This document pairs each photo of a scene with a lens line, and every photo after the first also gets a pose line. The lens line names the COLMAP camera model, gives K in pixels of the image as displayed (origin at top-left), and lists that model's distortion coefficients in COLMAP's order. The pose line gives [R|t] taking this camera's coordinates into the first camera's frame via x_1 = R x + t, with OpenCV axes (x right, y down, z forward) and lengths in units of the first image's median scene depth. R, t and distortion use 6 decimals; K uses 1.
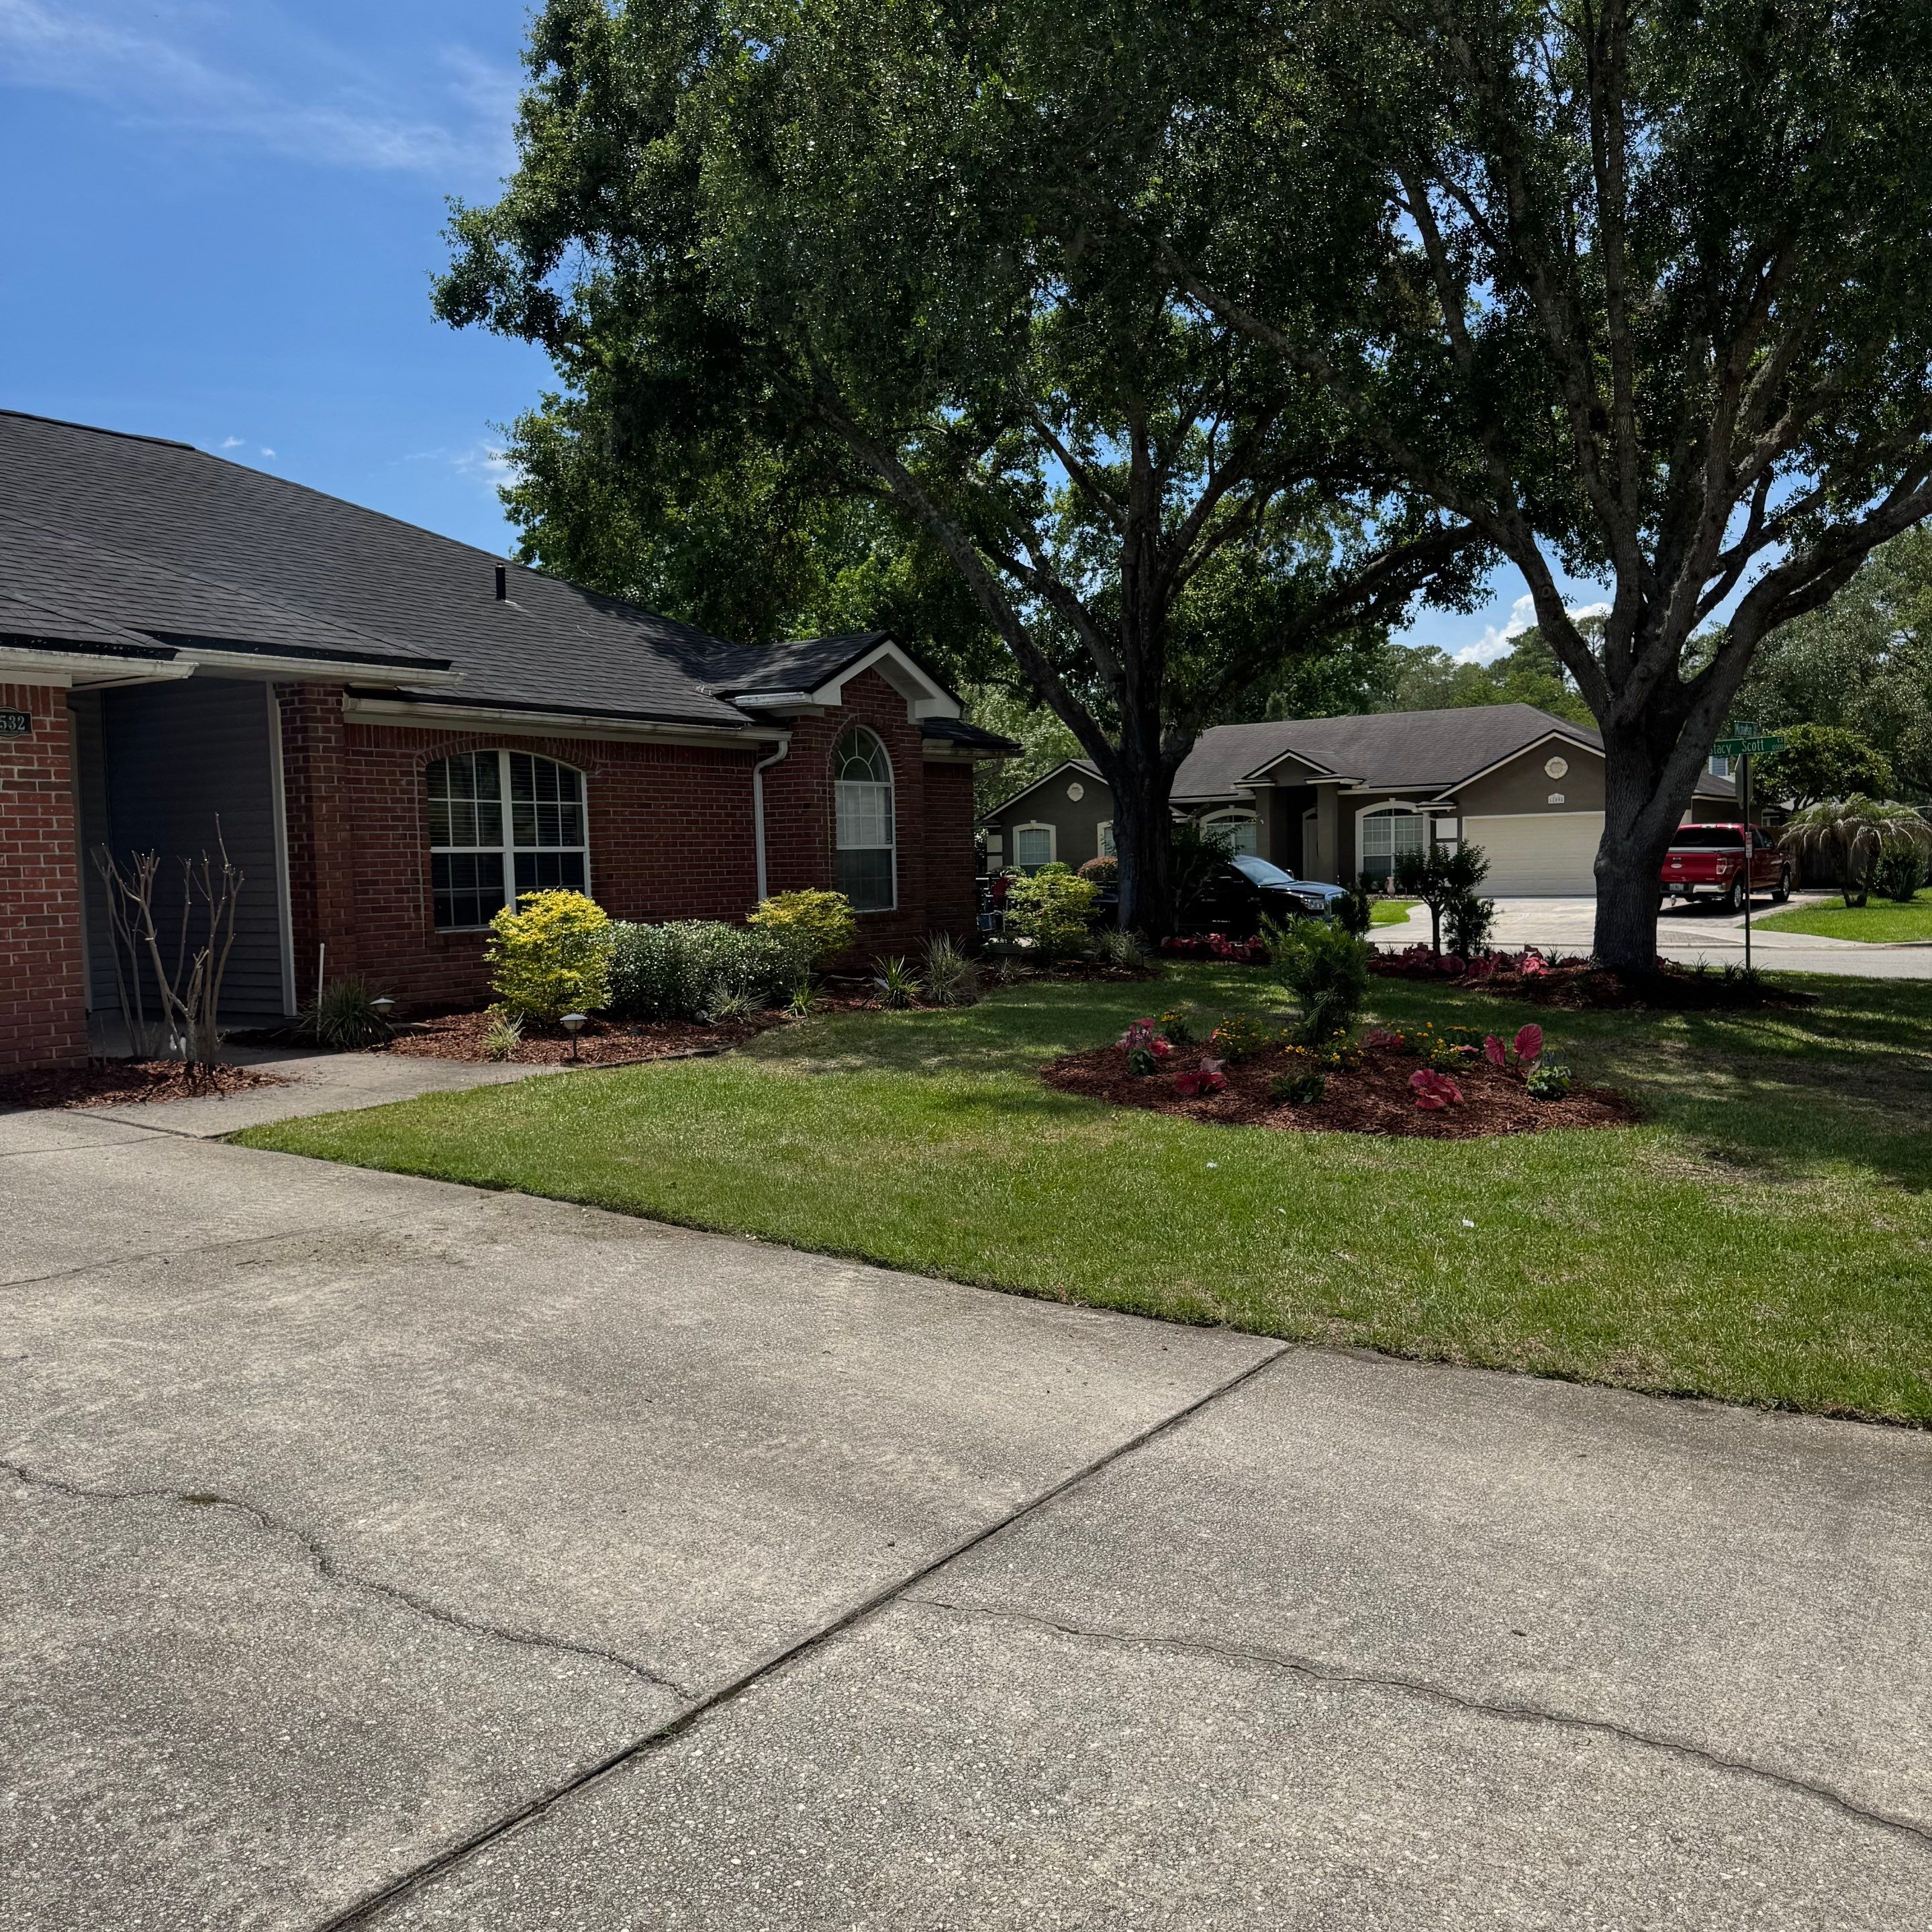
lens RADIAL K [[1800.6, 0, 986.1], [0, 1800.6, 974.1], [0, 0, 1]] dist [0.162191, -0.333290]
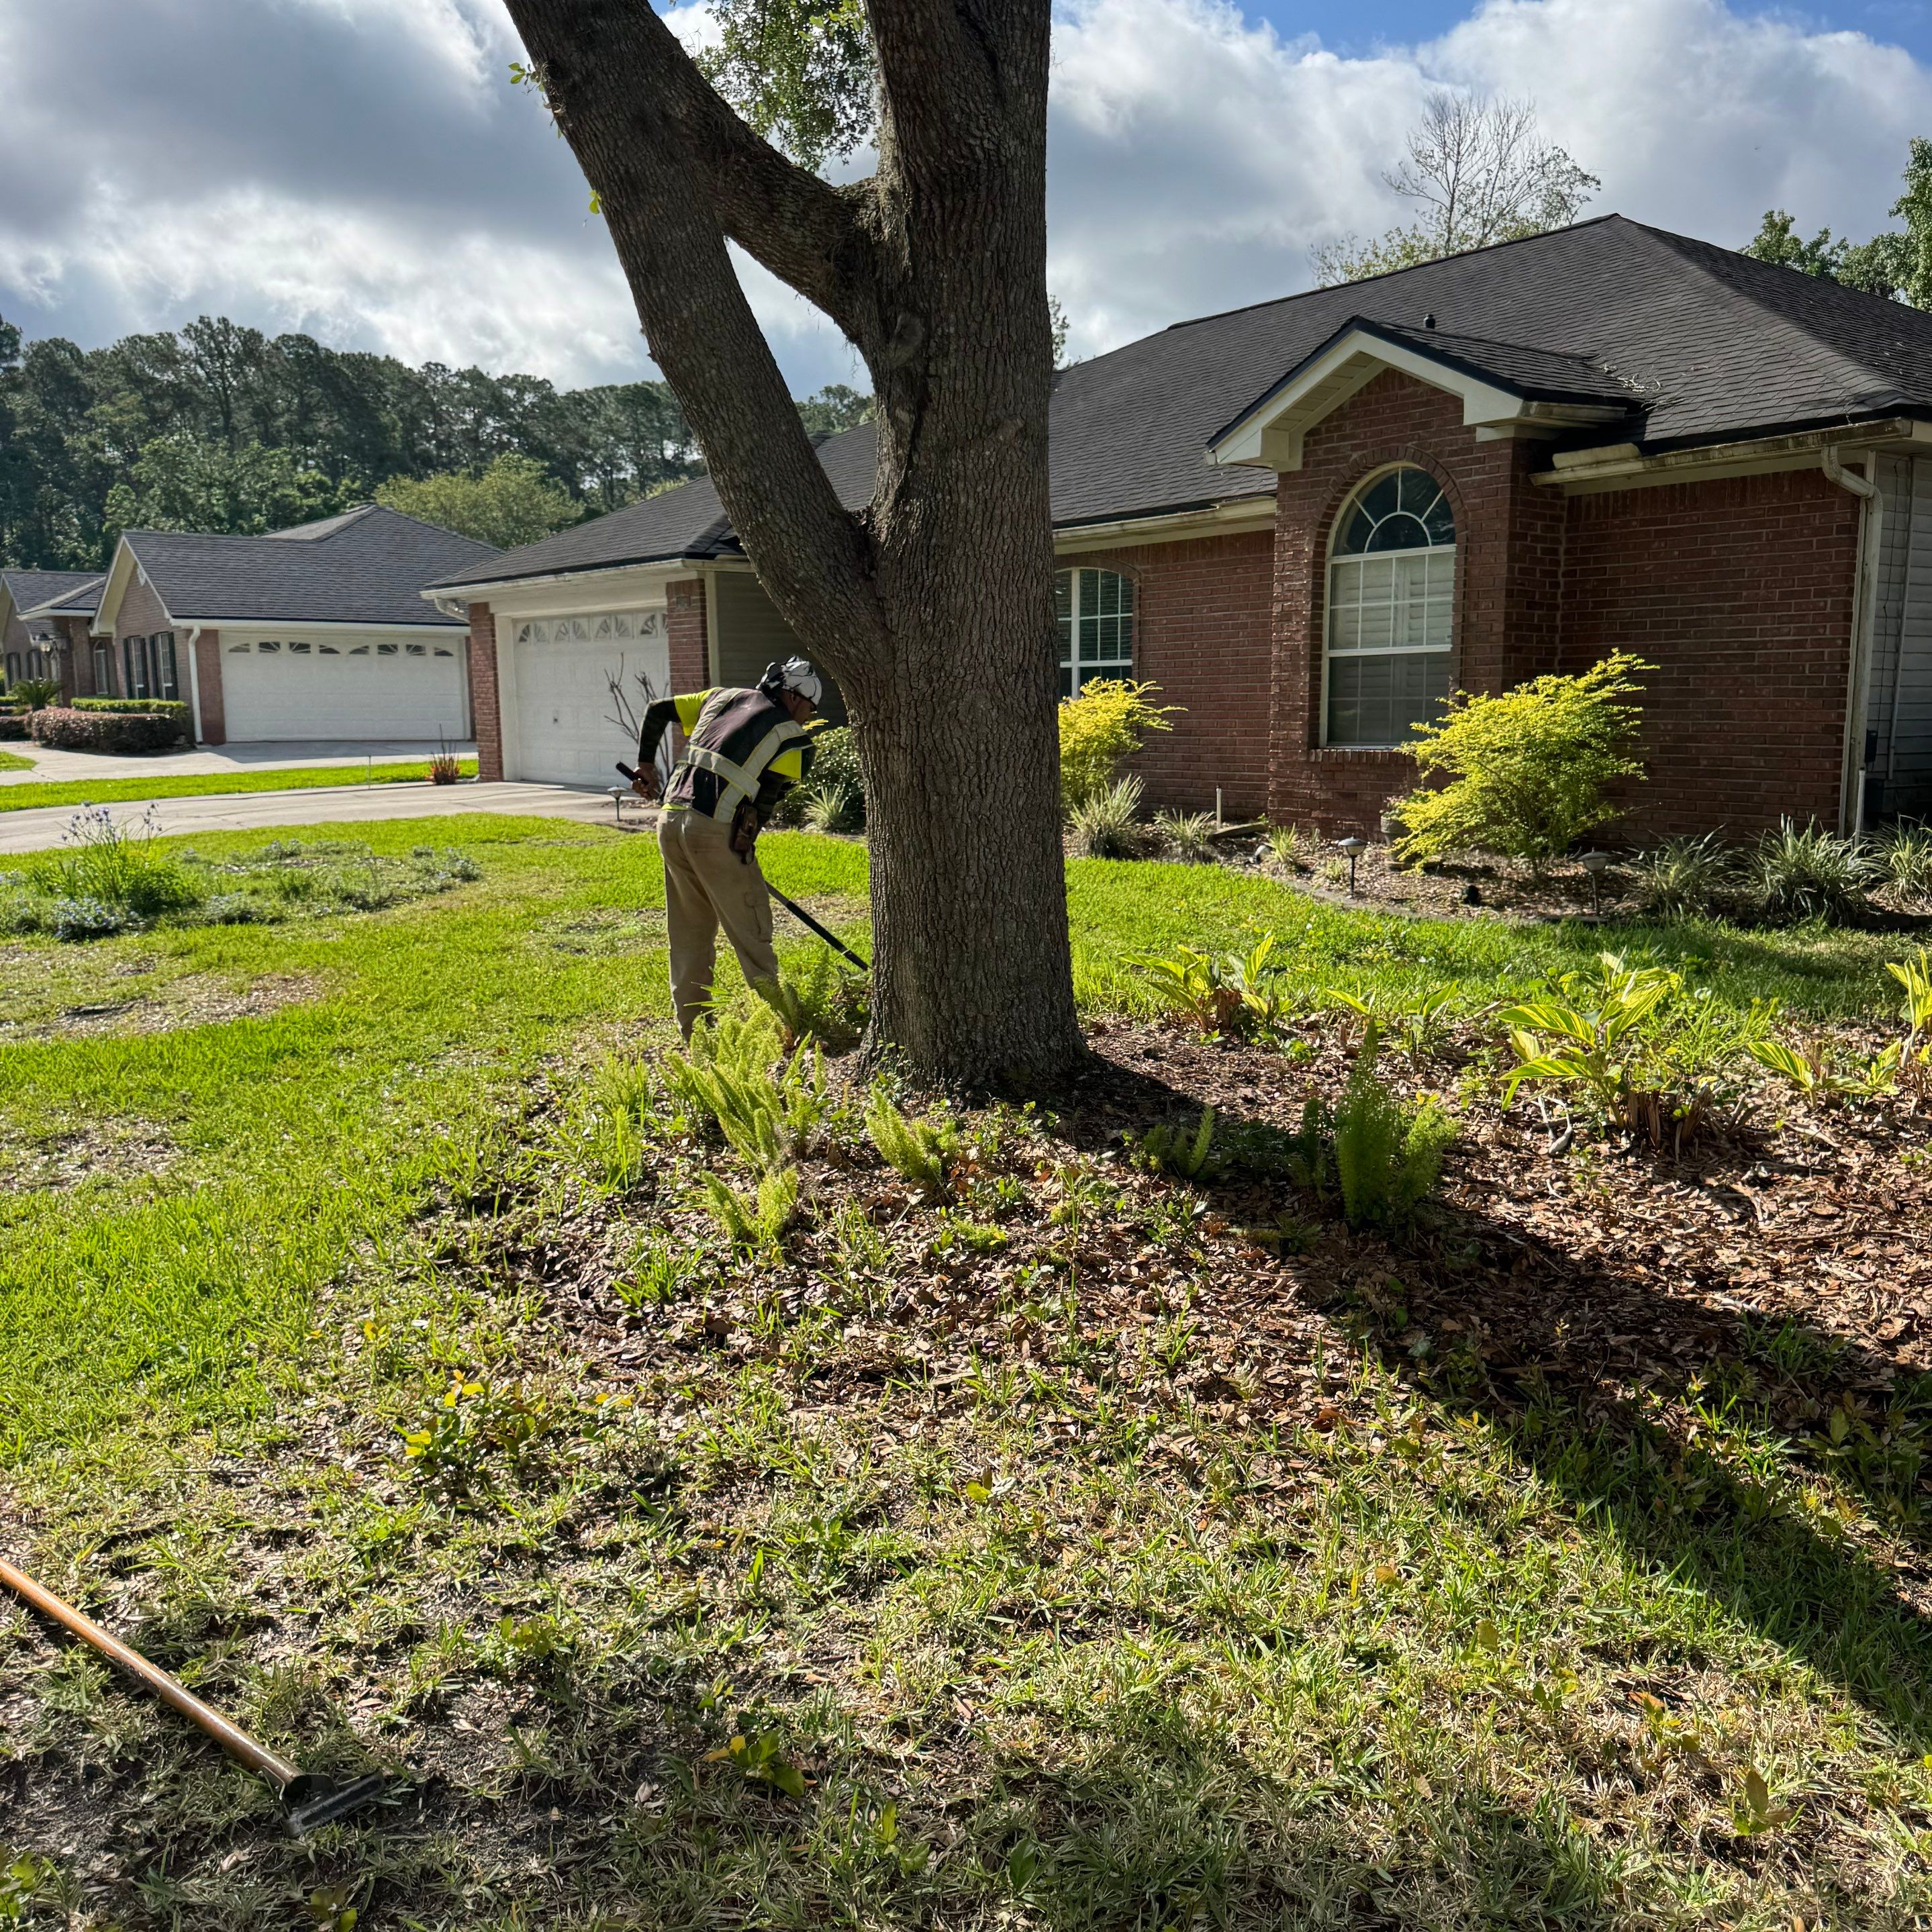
lens RADIAL K [[1800.6, 0, 986.1], [0, 1800.6, 974.1], [0, 0, 1]] dist [0.162191, -0.333290]
pose [[-0.357126, 0.164433, -0.919469, 0.642536], [-0.044327, 0.980290, 0.192527, -0.077681], [0.933004, 0.109513, -0.342799, 1.125733]]
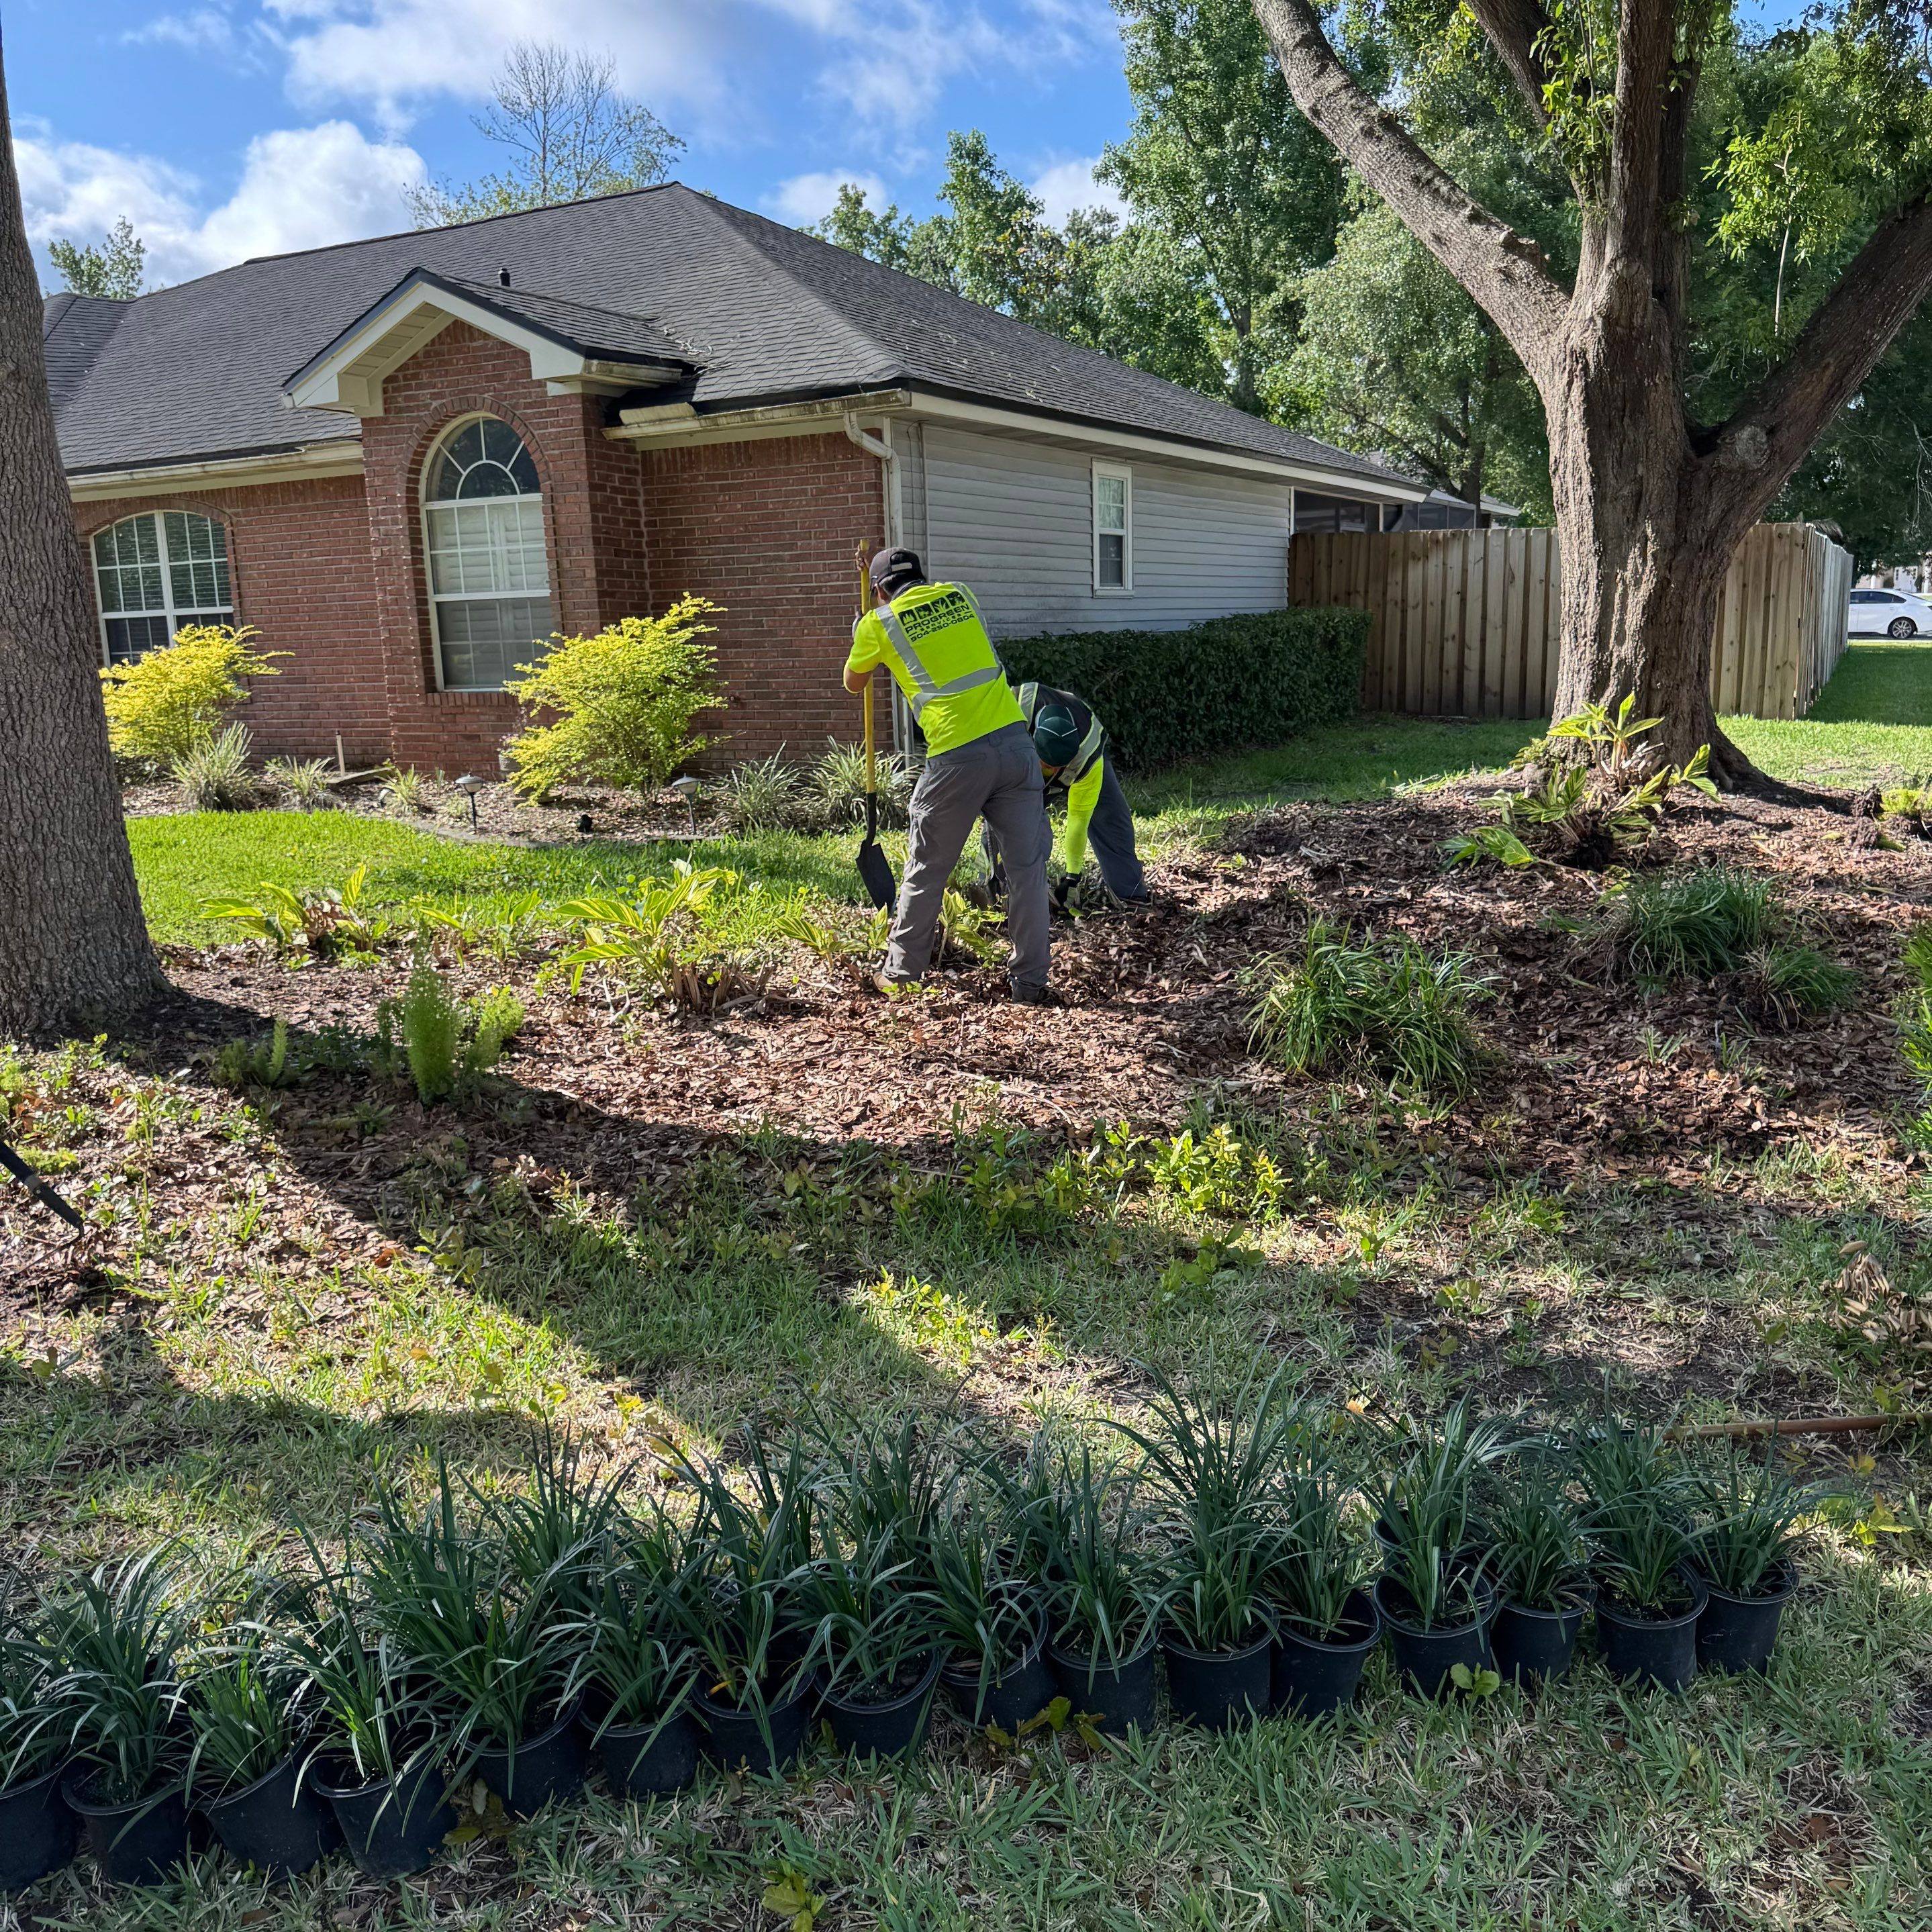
lens RADIAL K [[1792.7, 0, 984.3], [0, 1792.7, 978.8], [0, 0, 1]] dist [0.174103, -0.370912]
pose [[0.079707, 0.206437, -0.975208, 0.676007], [-0.031149, 0.978359, 0.204558, -0.076760], [0.996332, 0.014072, 0.084413, 1.152102]]
